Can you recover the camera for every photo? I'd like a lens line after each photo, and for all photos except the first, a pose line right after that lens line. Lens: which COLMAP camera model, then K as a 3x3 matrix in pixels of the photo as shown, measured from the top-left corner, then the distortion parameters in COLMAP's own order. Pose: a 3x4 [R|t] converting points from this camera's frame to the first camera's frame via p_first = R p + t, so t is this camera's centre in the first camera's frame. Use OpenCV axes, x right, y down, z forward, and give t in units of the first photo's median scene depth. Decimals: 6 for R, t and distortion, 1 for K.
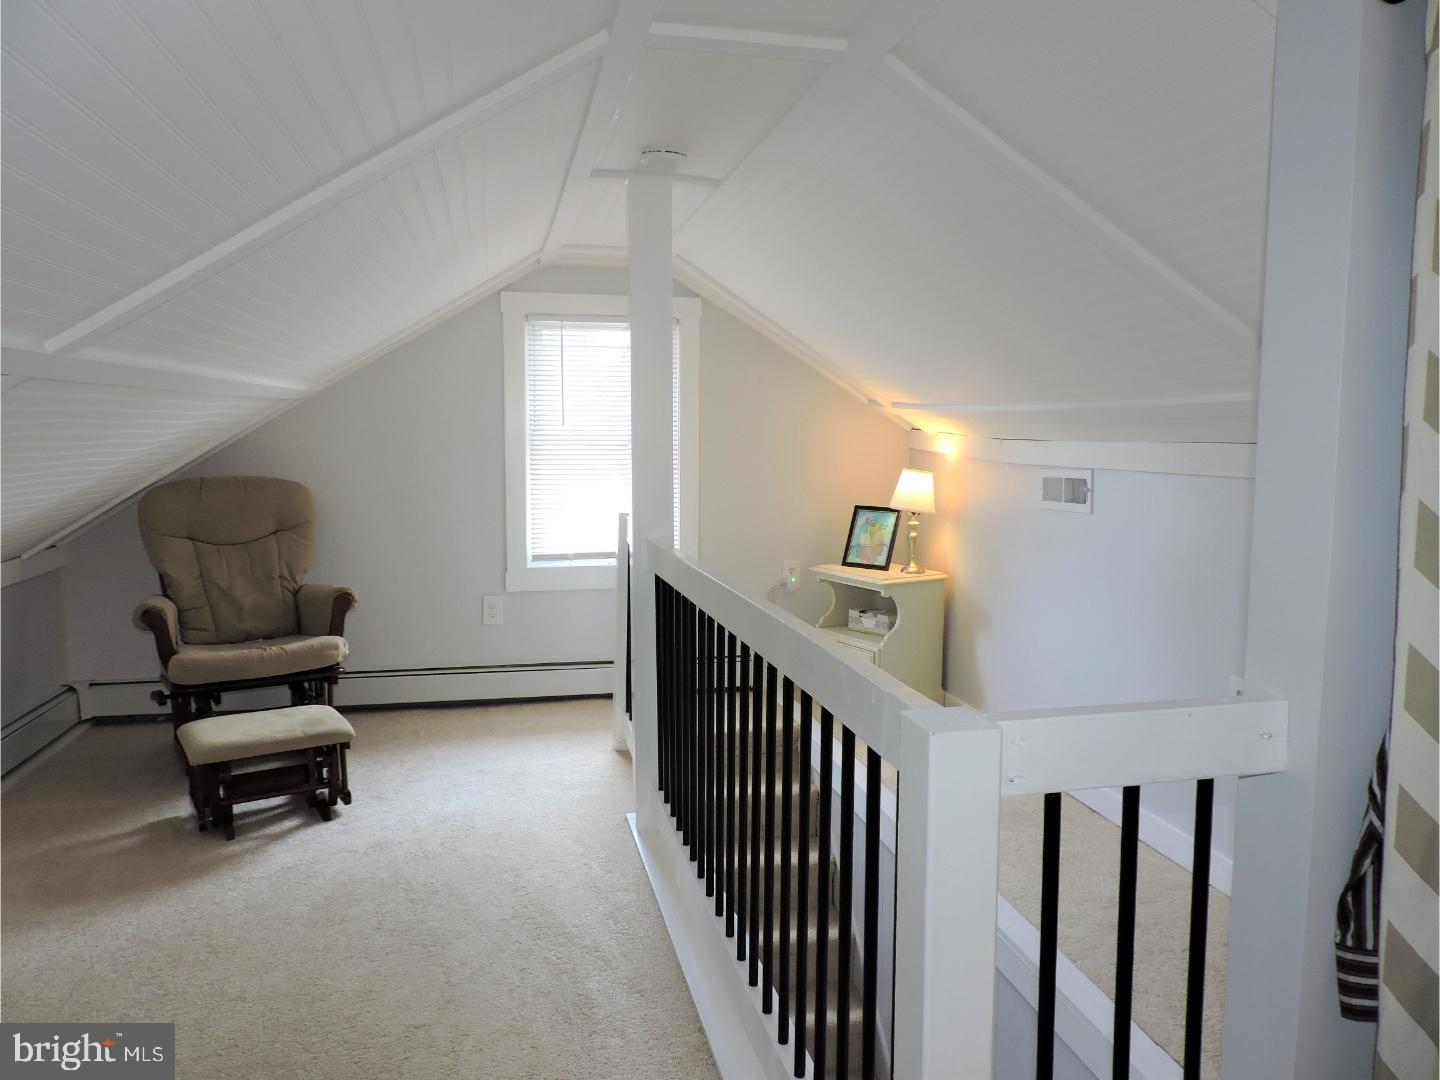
lens RADIAL K [[1028.0, 0, 715.1], [0, 1028.0, 538.6], [0, 0, 1]] dist [-0.015026, 0.002711]
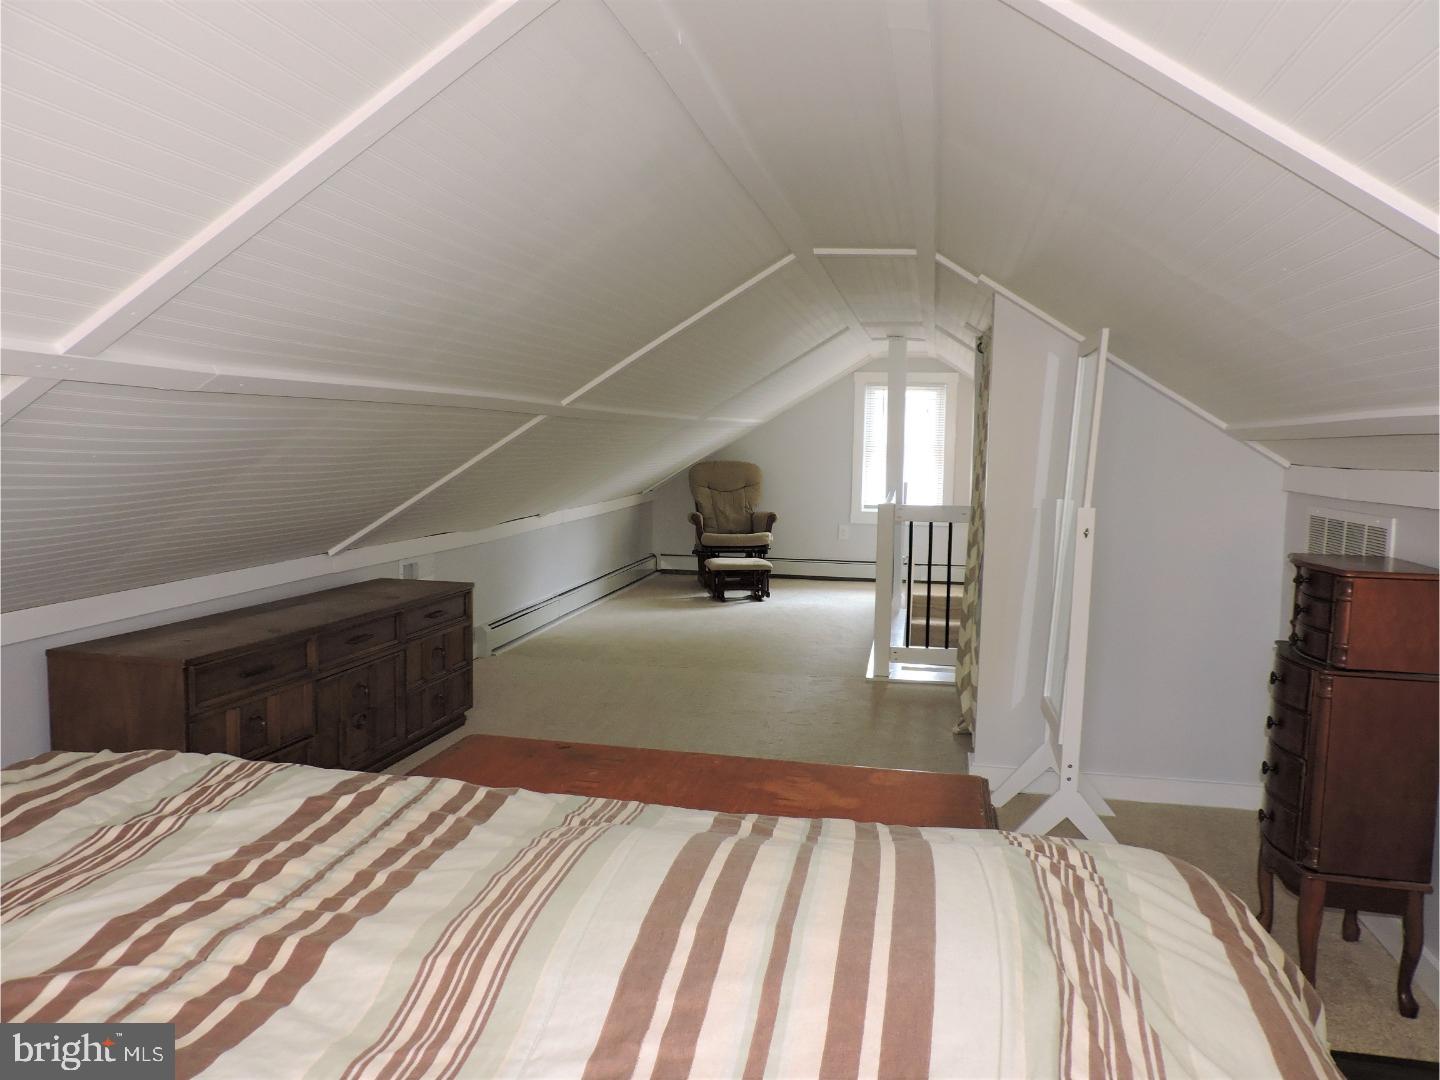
lens RADIAL K [[1028.0, 0, 718.9], [0, 1028.0, 539.8], [0, 0, 1]] dist [-0.015026, 0.002711]
pose [[0.916098, 0.049933, -0.397832, 0.410706], [-0.053958, 0.998543, 0.001080, 0.111162], [0.397306, 0.020477, 0.917458, -1.059948]]
